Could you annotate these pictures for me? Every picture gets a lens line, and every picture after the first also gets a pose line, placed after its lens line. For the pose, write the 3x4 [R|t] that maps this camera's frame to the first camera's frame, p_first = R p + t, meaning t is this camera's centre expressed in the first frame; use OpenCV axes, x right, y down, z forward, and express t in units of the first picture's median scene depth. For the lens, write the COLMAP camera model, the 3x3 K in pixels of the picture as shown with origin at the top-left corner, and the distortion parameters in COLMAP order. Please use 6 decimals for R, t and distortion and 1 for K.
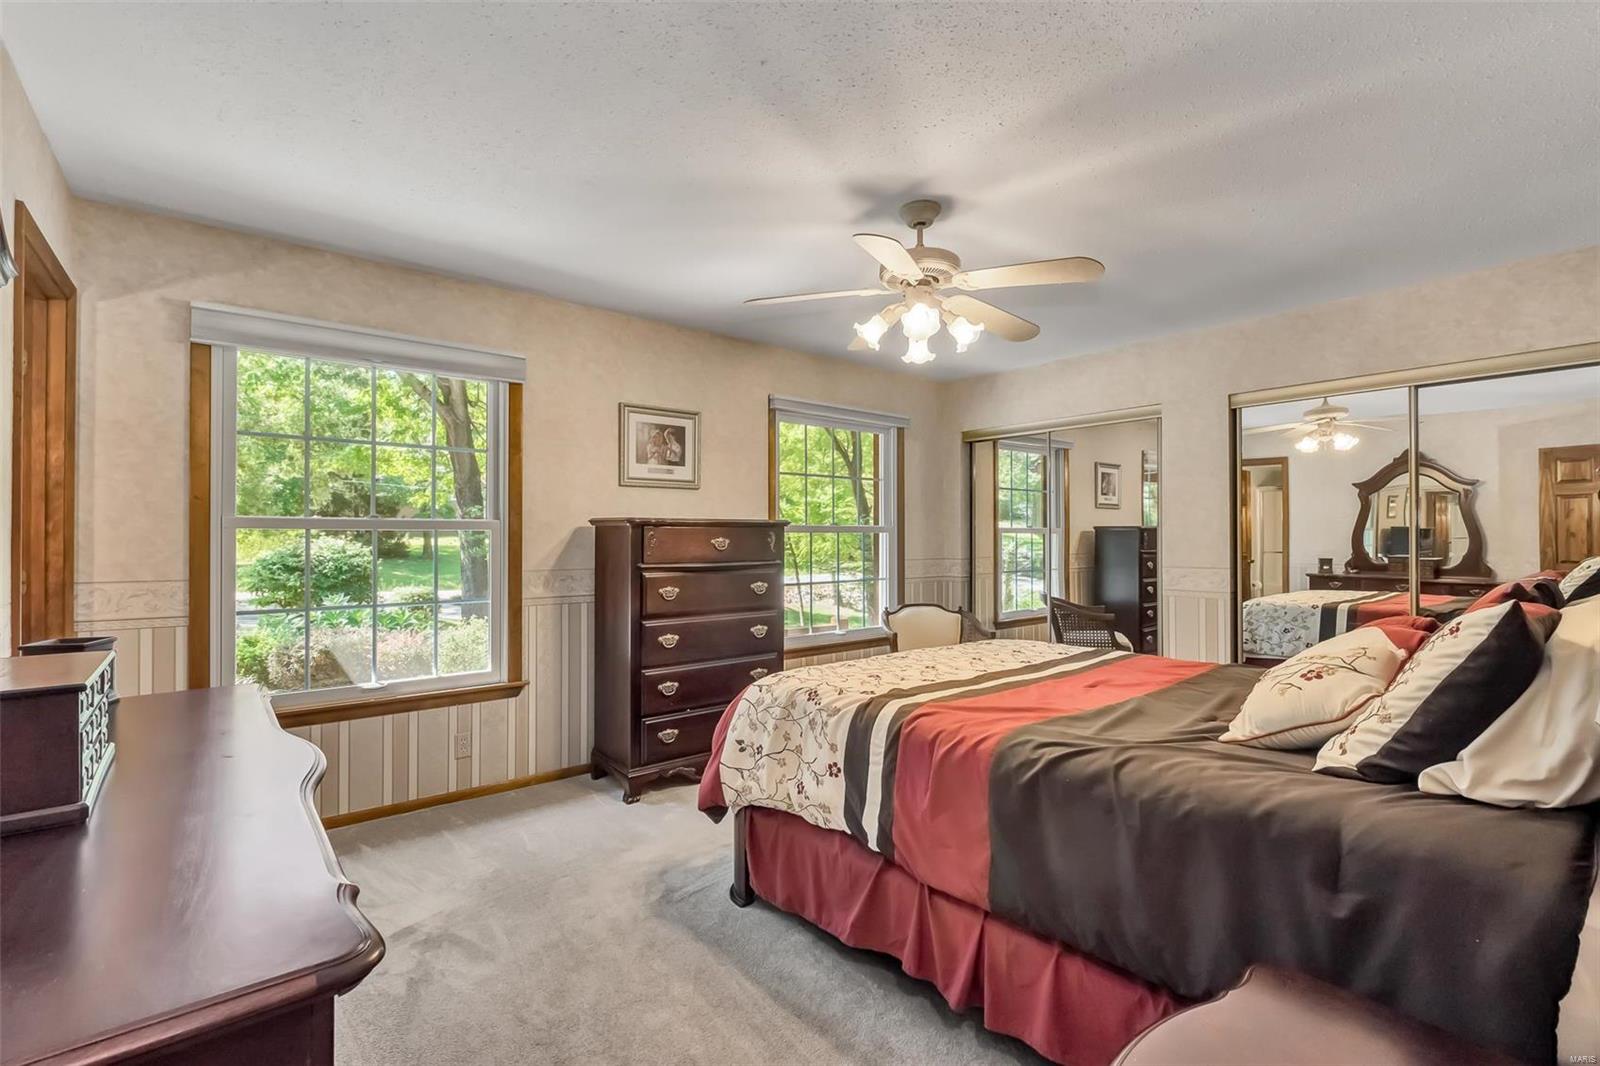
lens RADIAL K [[708.2, 0, 802.3], [0, 708.2, 533.8], [0, 0, 1]] dist [-0.005148, -0.000775]
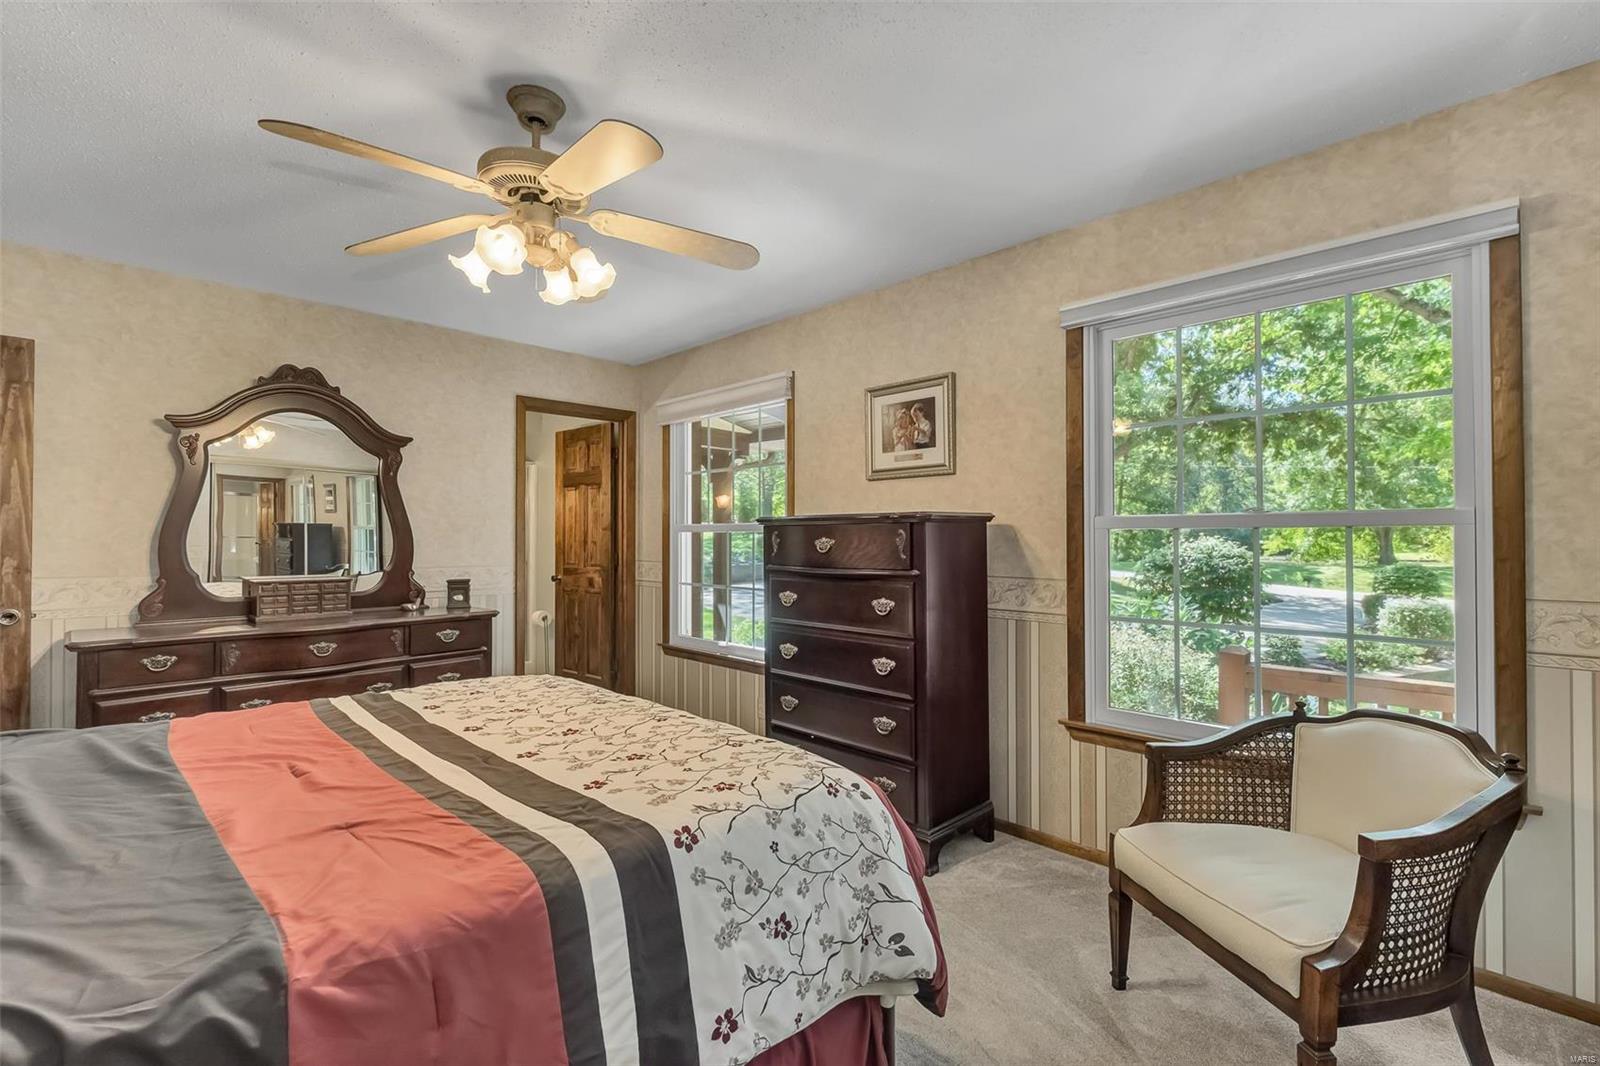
lens RADIAL K [[708.2, 0, 802.6], [0, 708.2, 531.8], [0, 0, 1]] dist [-0.005148, -0.000775]
pose [[0.109631, -0.003768, -0.993965, 0.619376], [0.006990, 0.999971, -0.003020, 0.000691], [0.993948, -0.006617, 0.109654, 0.788499]]
